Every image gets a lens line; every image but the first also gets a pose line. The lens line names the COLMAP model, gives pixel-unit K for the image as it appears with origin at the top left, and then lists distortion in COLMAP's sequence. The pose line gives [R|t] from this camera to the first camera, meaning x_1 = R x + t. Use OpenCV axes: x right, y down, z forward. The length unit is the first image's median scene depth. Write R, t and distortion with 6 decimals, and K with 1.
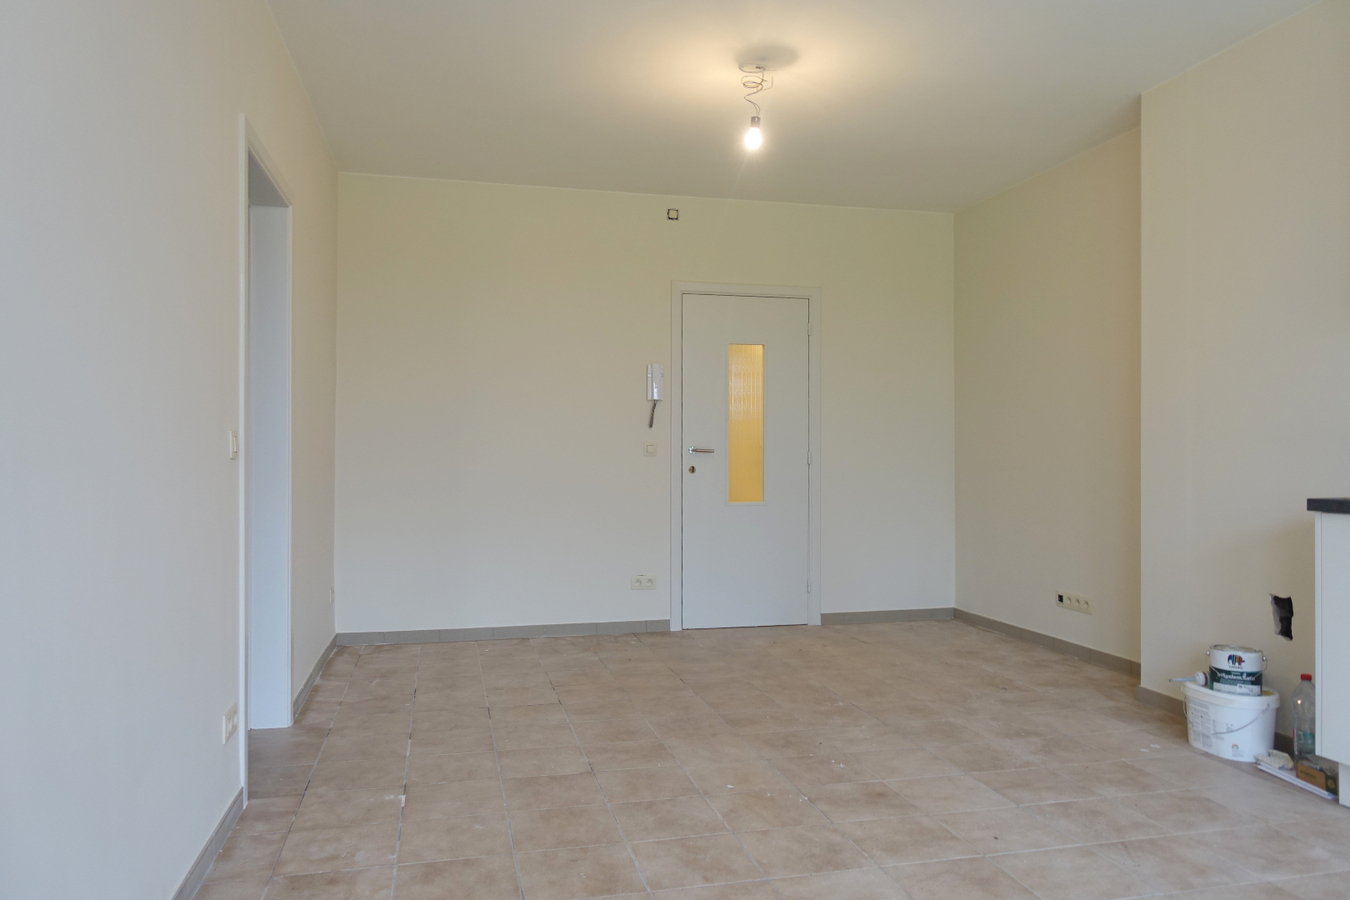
lens RADIAL K [[961.5, 0, 682.7], [0, 961.5, 451.4], [0, 0, 1]] dist [-0.001693, -0.002407]
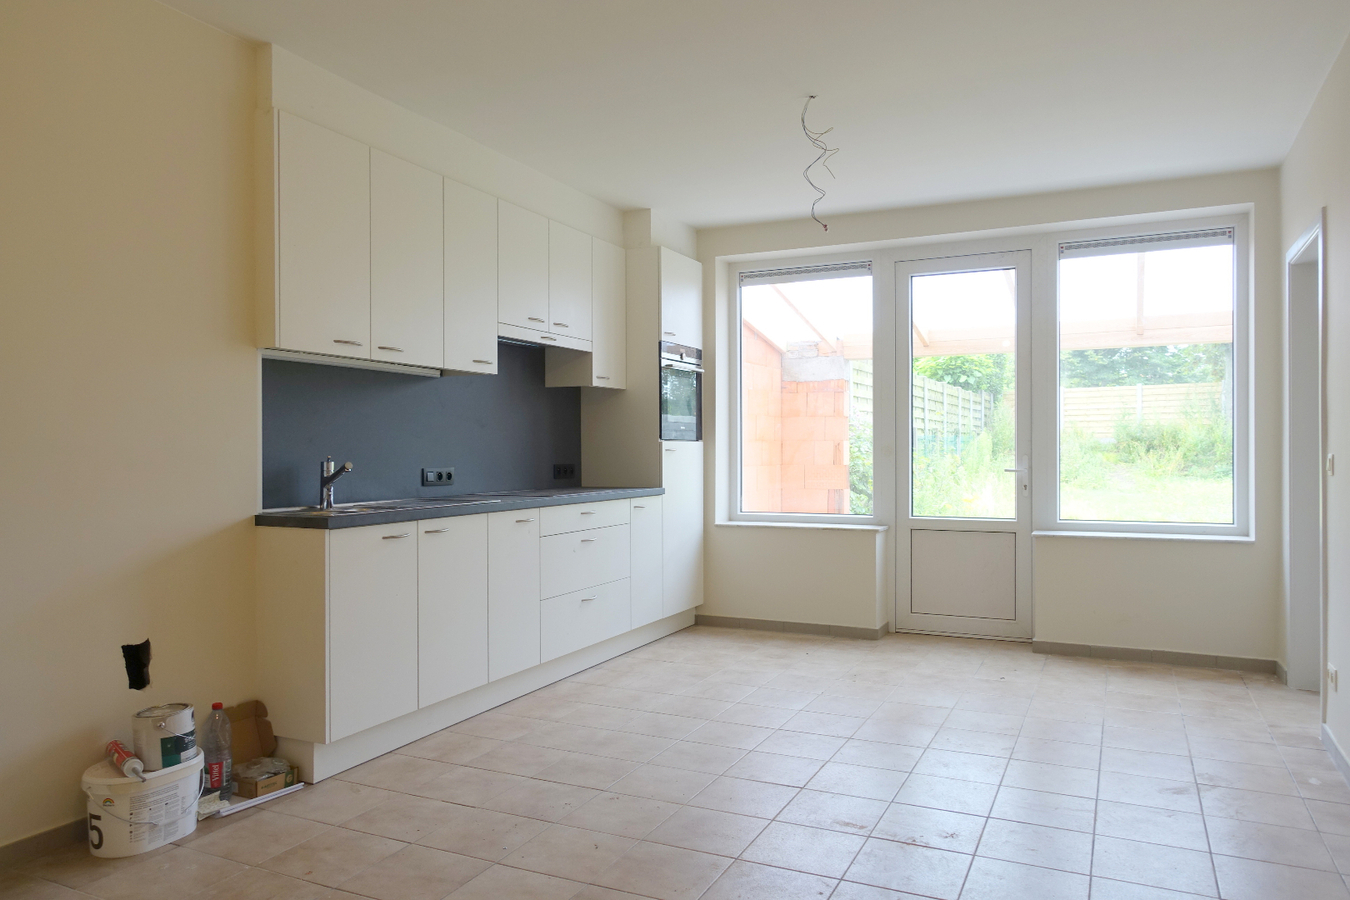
lens RADIAL K [[942.5, 0, 675.0], [0, 942.5, 450.0], [0, 0, 1]] dist [-0.003115, 0.000630]
pose [[-0.774515, 0.003584, 0.632545, -0.316370], [0.003131, 0.999993, -0.001831, -0.024044], [-0.632548, 0.000563, -0.774521, 1.397219]]
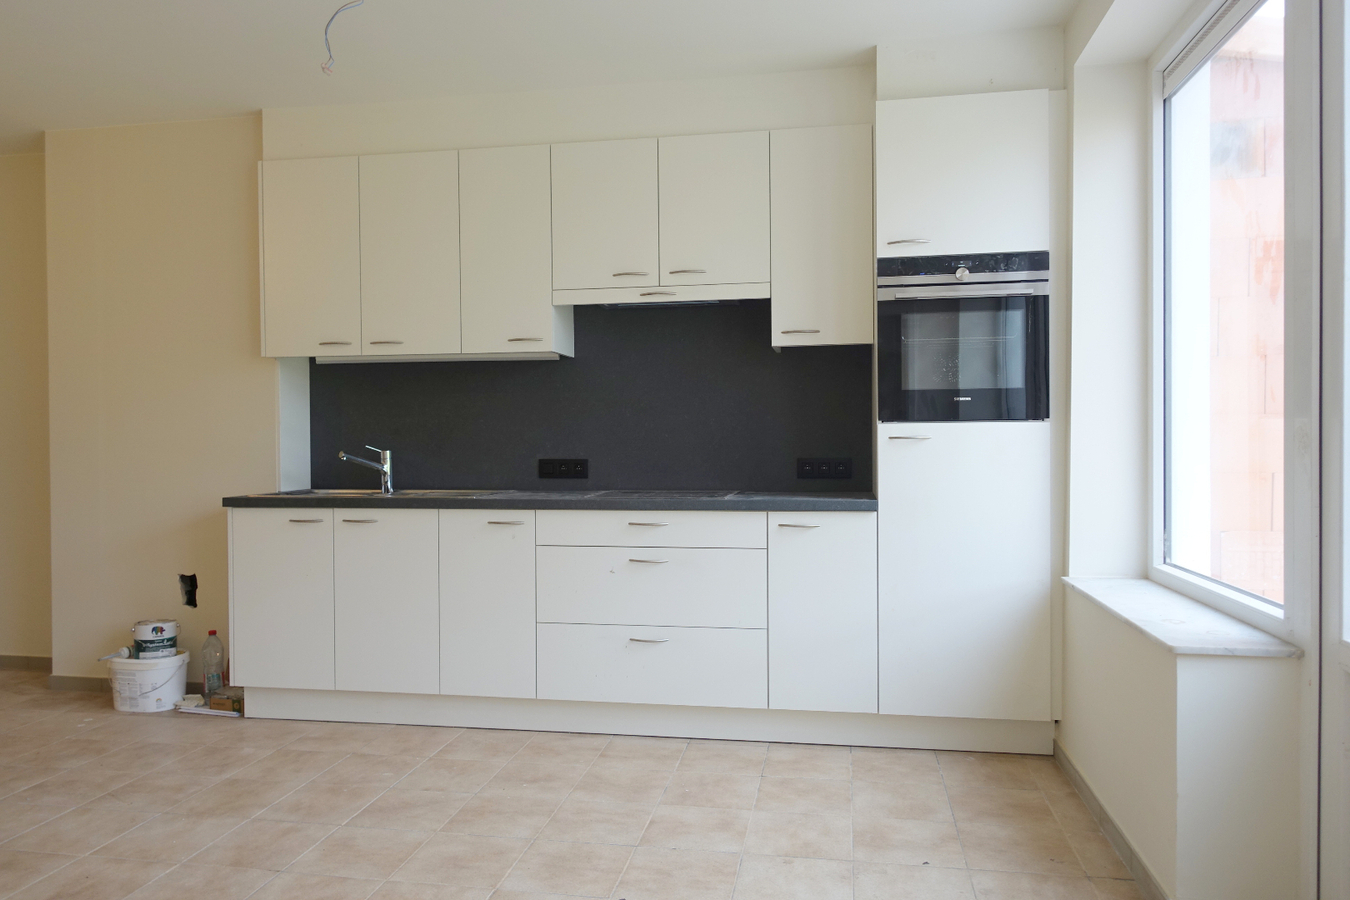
lens RADIAL K [[929.7, 0, 675.0], [0, 929.7, 450.0], [0, 0, 1]] dist [-0.004570, 0.000409]
pose [[0.403330, -0.010356, 0.914996, -0.248807], [0.003168, 0.999946, 0.009921, -0.025211], [-0.915049, -0.001103, 0.403341, -0.091741]]
